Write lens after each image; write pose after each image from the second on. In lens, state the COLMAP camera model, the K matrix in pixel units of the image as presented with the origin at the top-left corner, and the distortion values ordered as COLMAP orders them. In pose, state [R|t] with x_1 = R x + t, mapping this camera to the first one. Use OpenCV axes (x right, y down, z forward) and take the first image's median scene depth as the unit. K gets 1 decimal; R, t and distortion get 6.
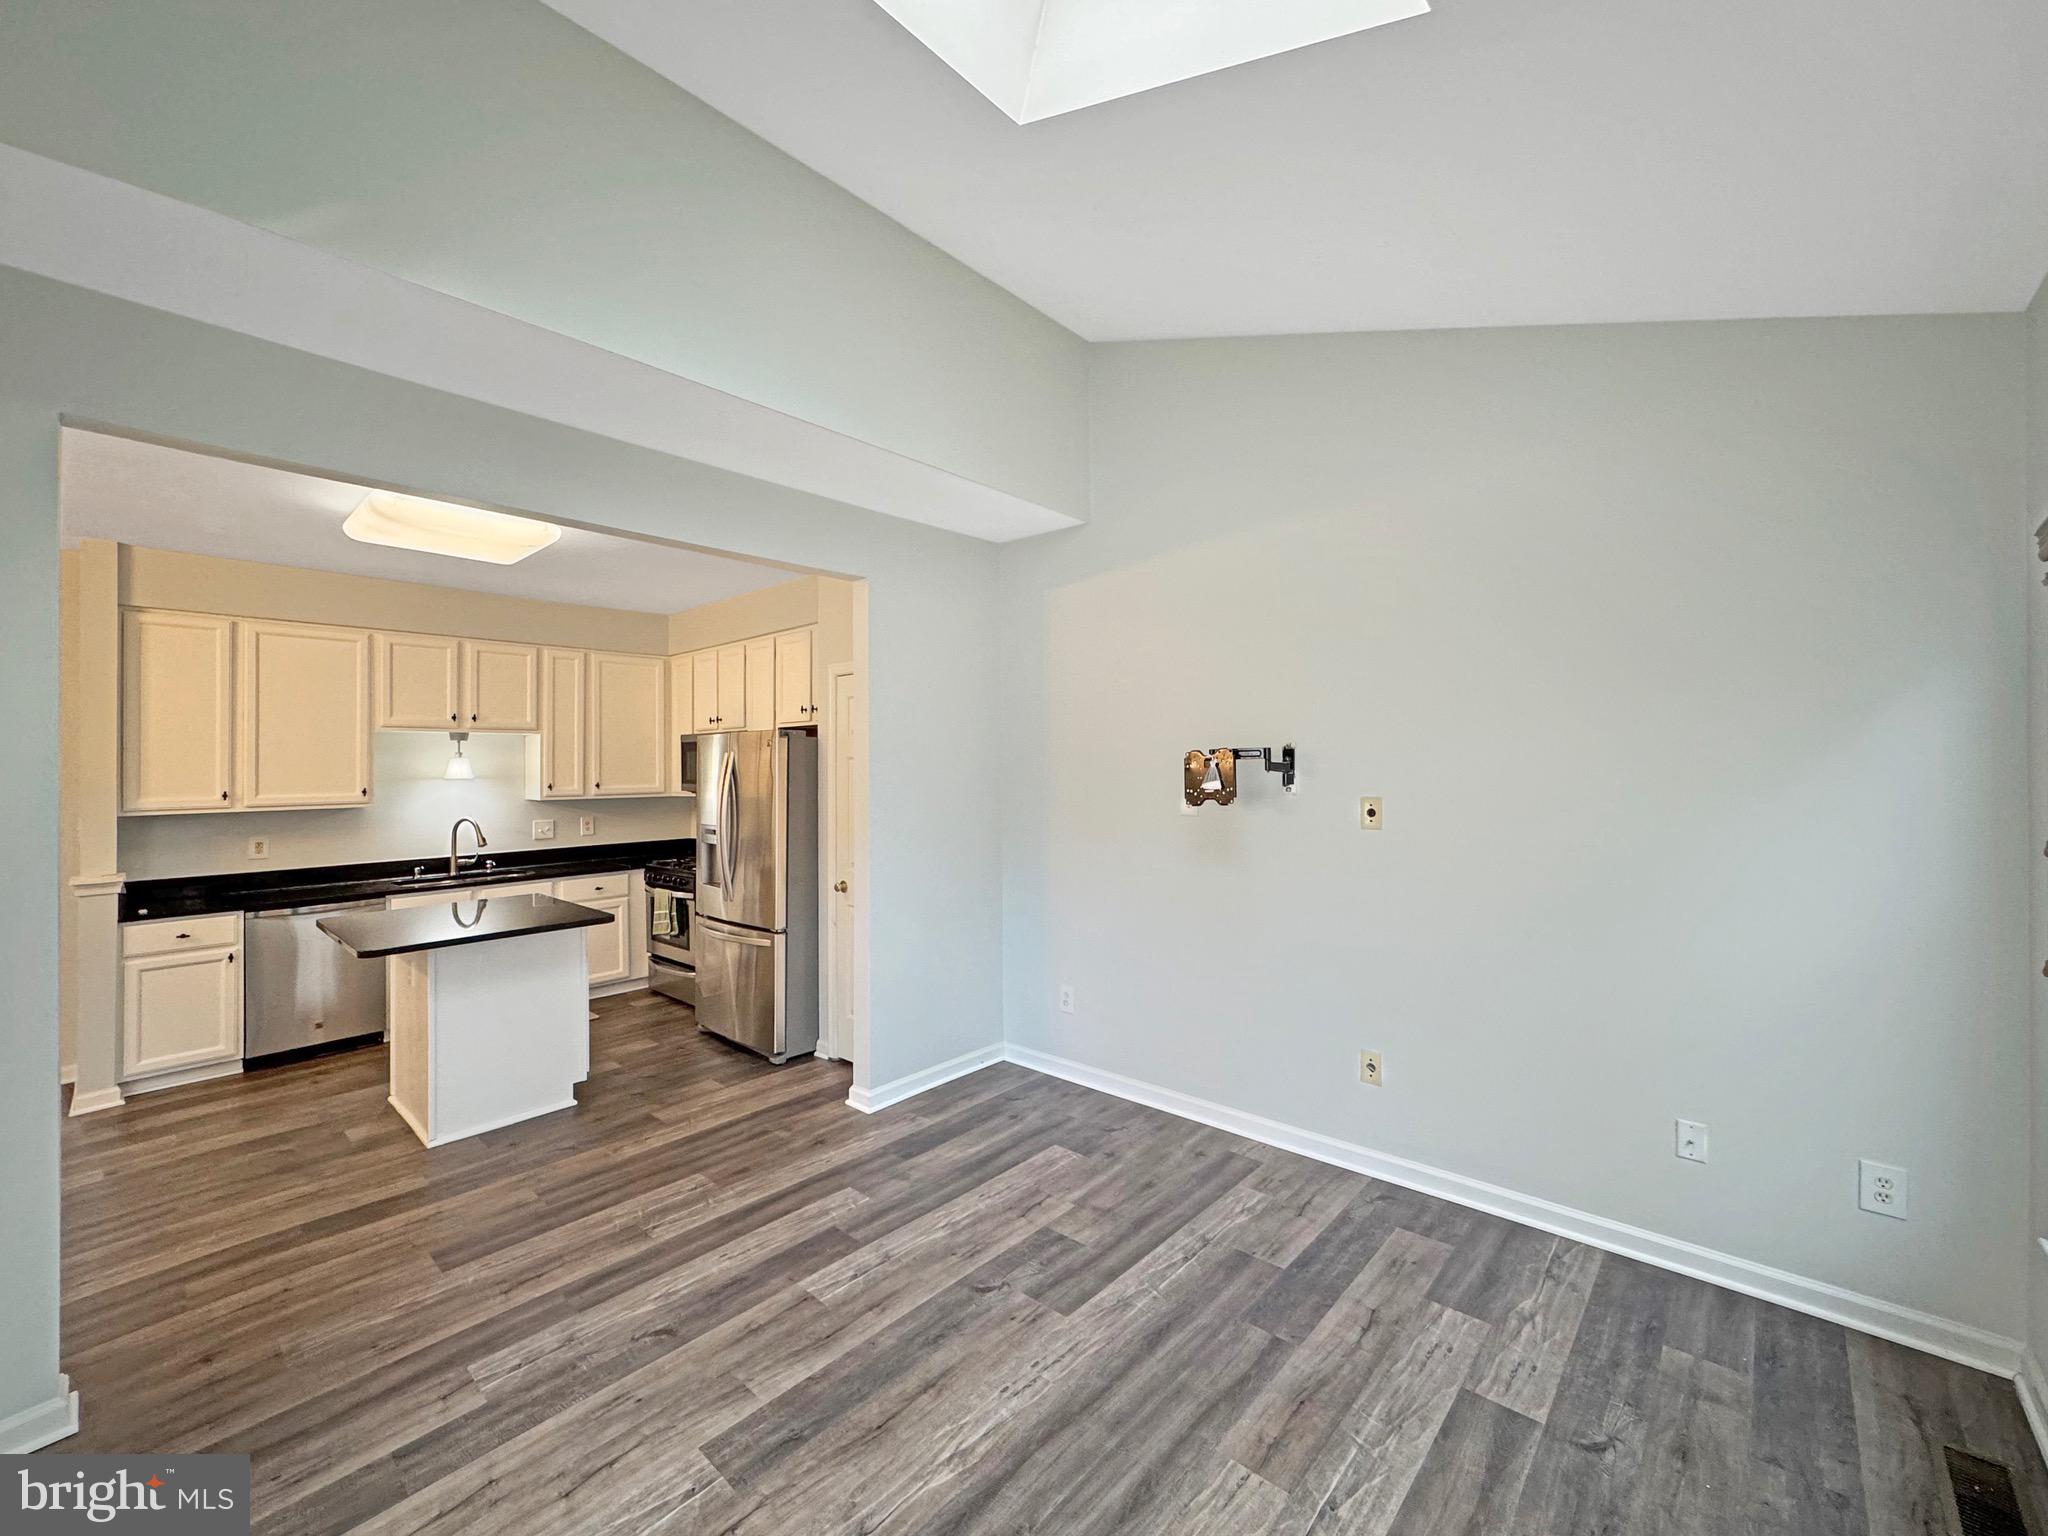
lens RADIAL K [[842.5, 0, 1017.1], [0, 842.5, 763.5], [0, 0, 1]] dist [0.010406, -0.001291]
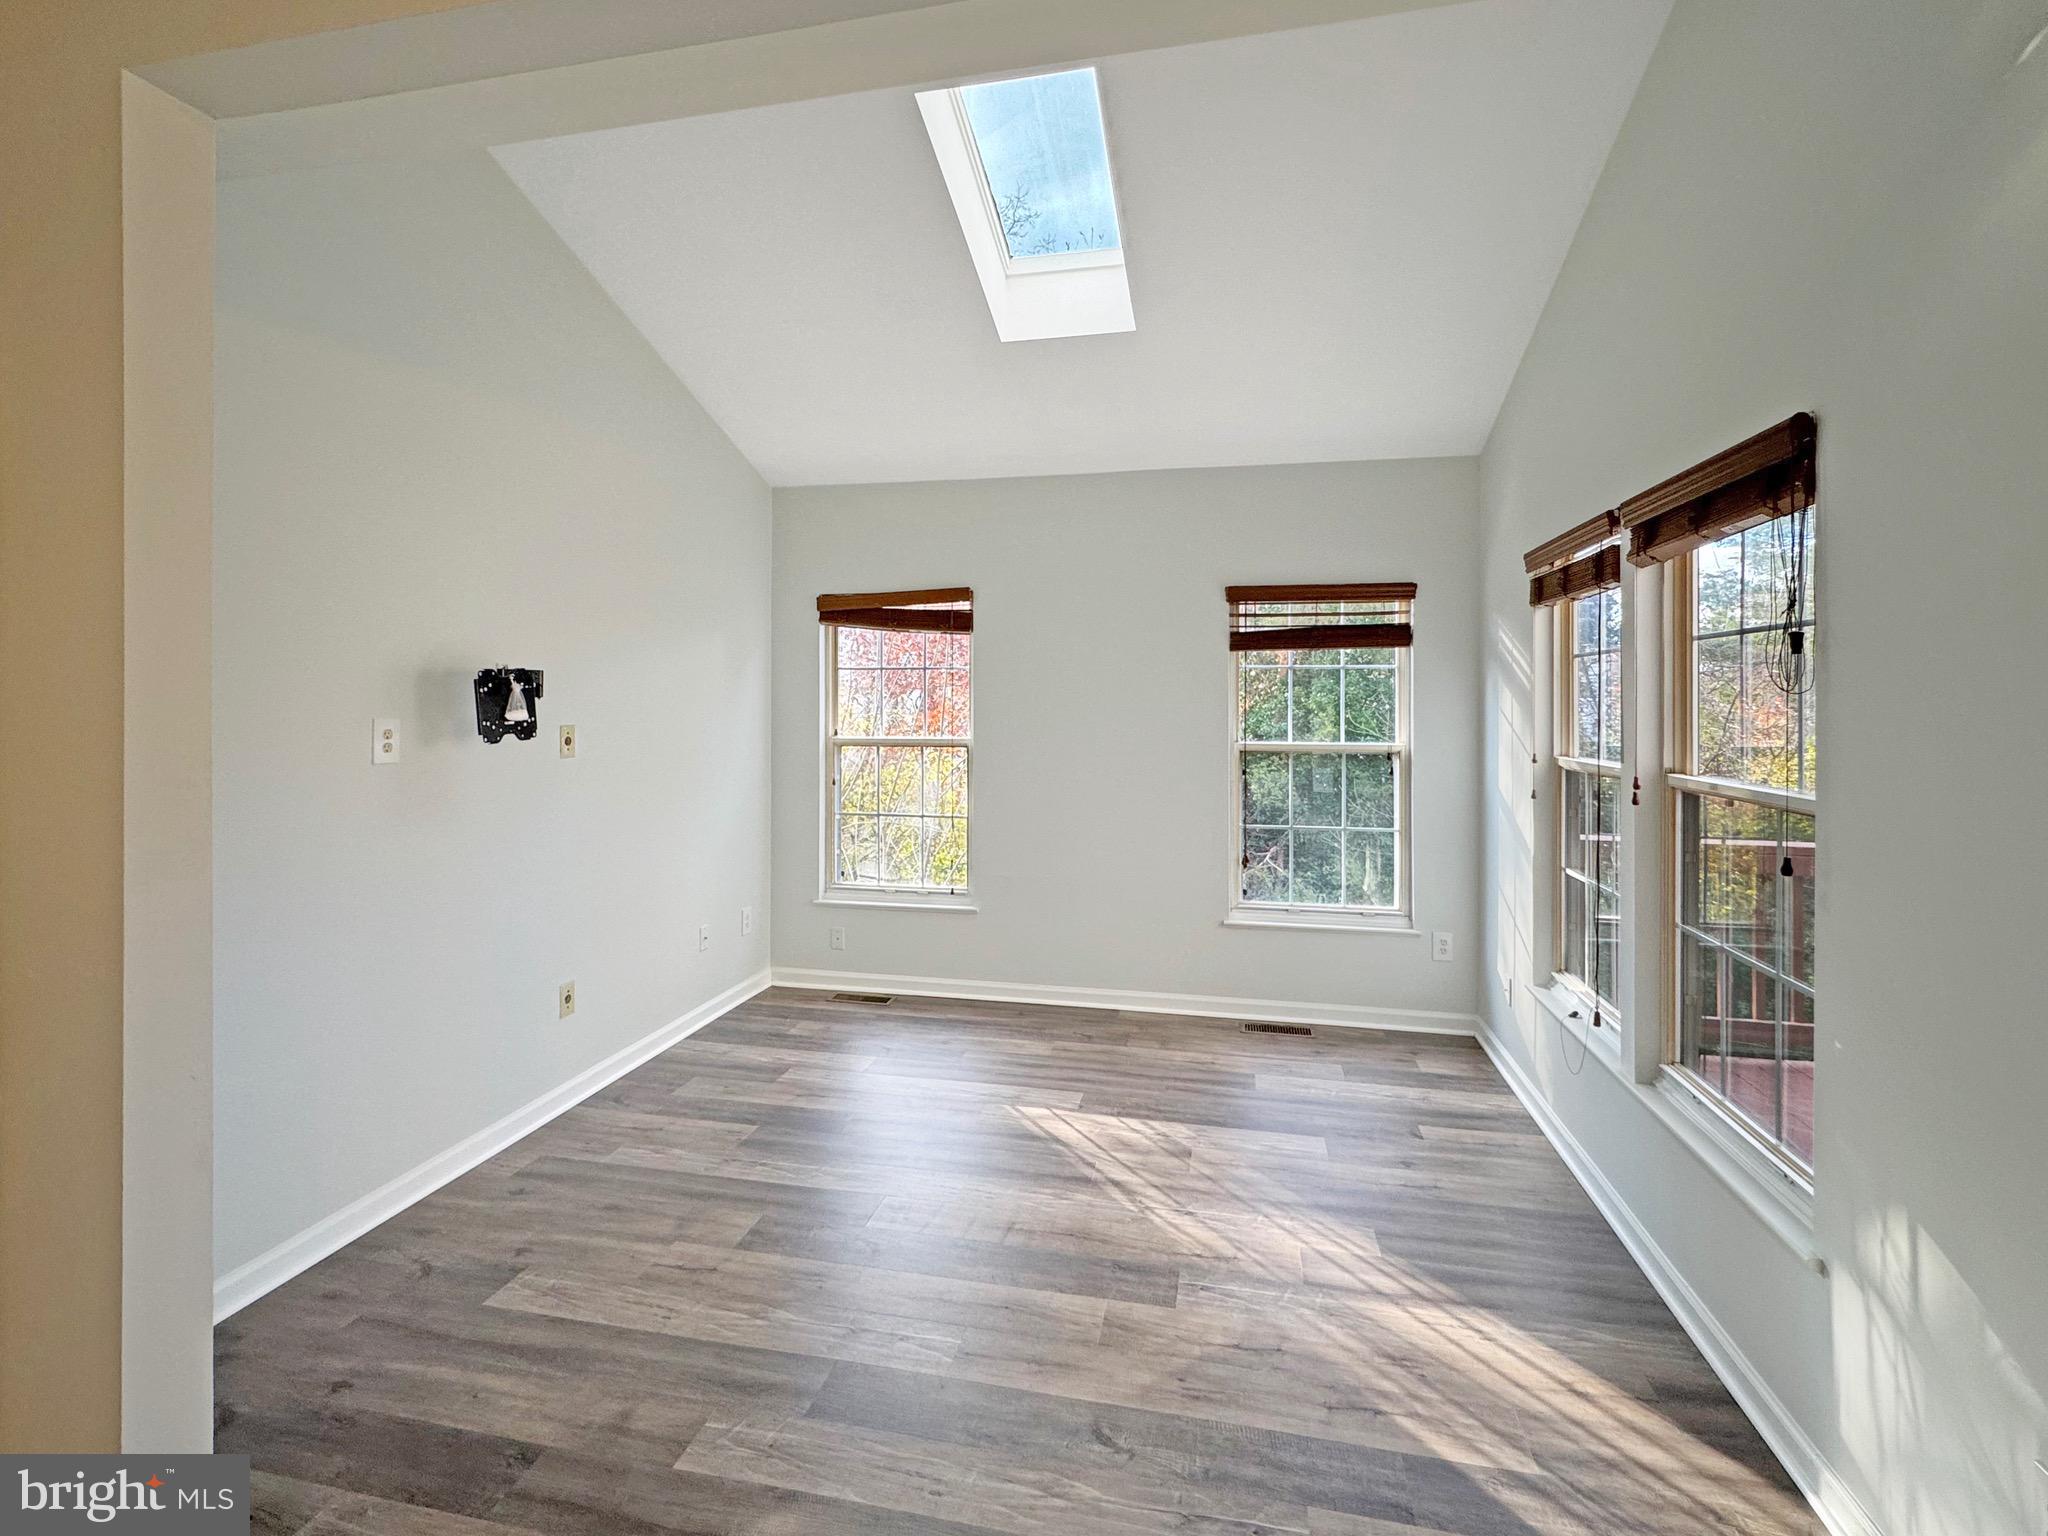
lens RADIAL K [[976.4, 0, 1036.7], [0, 976.4, 763.0], [0, 0, 1]] dist [0.000785, 0.003210]
pose [[-0.520464, -0.040378, 0.852929, -0.588515], [0.003062, 0.998787, 0.049151, 0.020503], [-0.853878, 0.028193, -0.519709, 0.793795]]
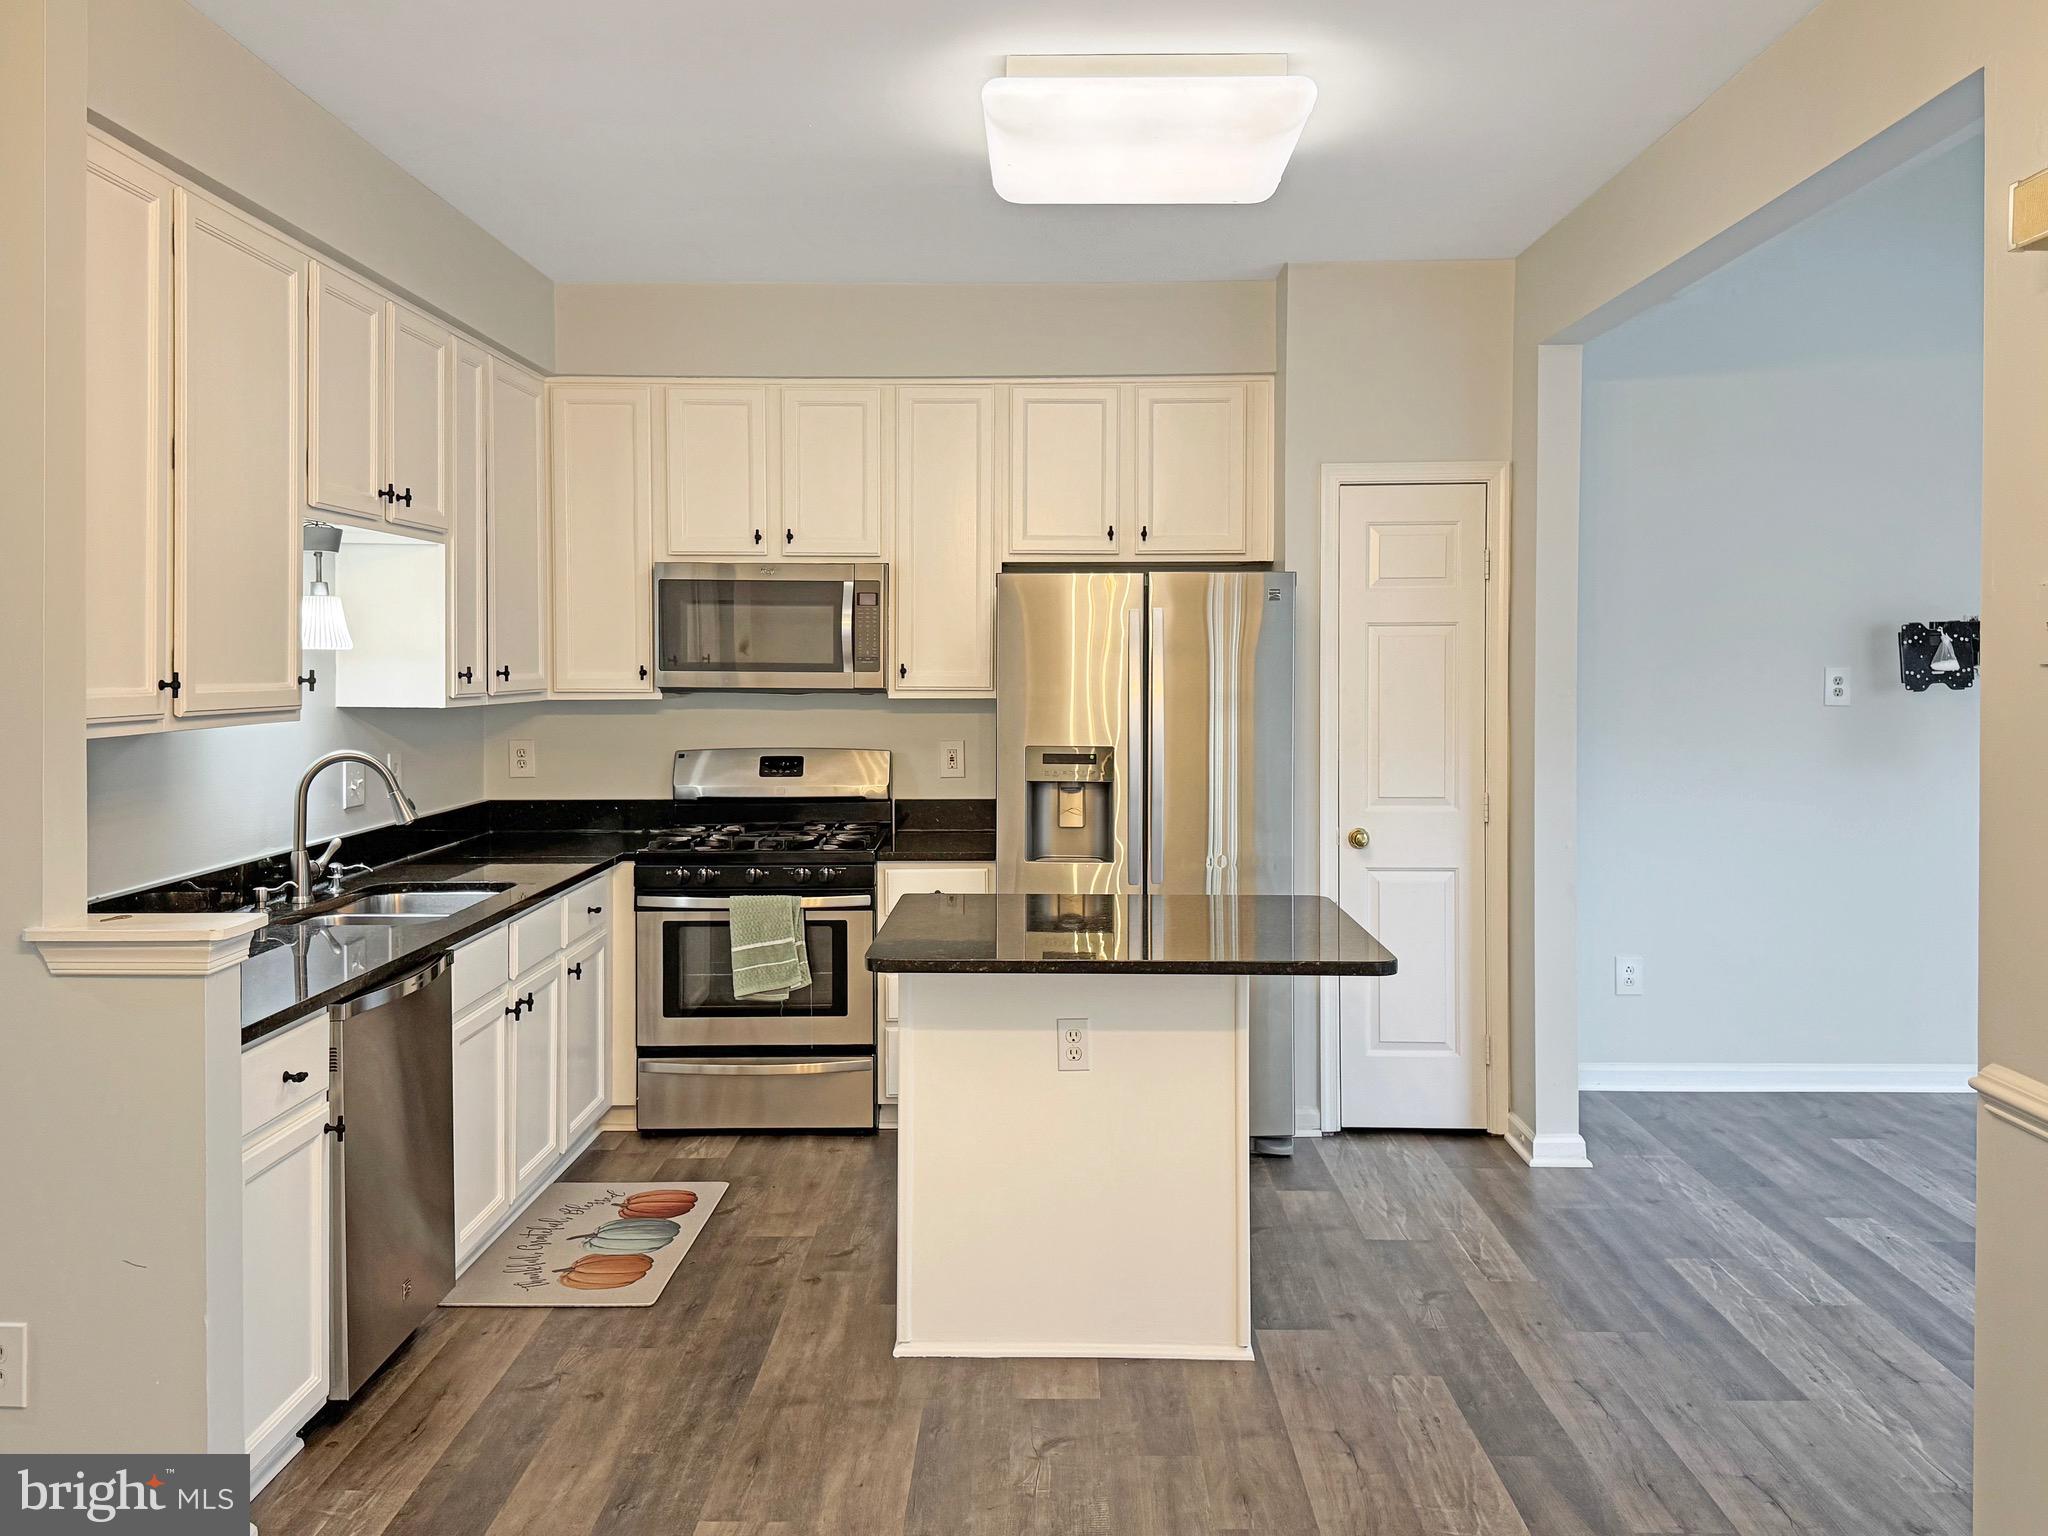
lens RADIAL K [[1753.7, 0, 1005.9], [0, 1753.7, 747.4], [0, 0, 1]] dist [0.050885, -0.022590]
pose [[0.737257, -0.021615, 0.675266, -1.198457], [-0.011001, 0.998972, 0.043987, 0.029936], [-0.675523, -0.039858, 0.736261, 0.259629]]
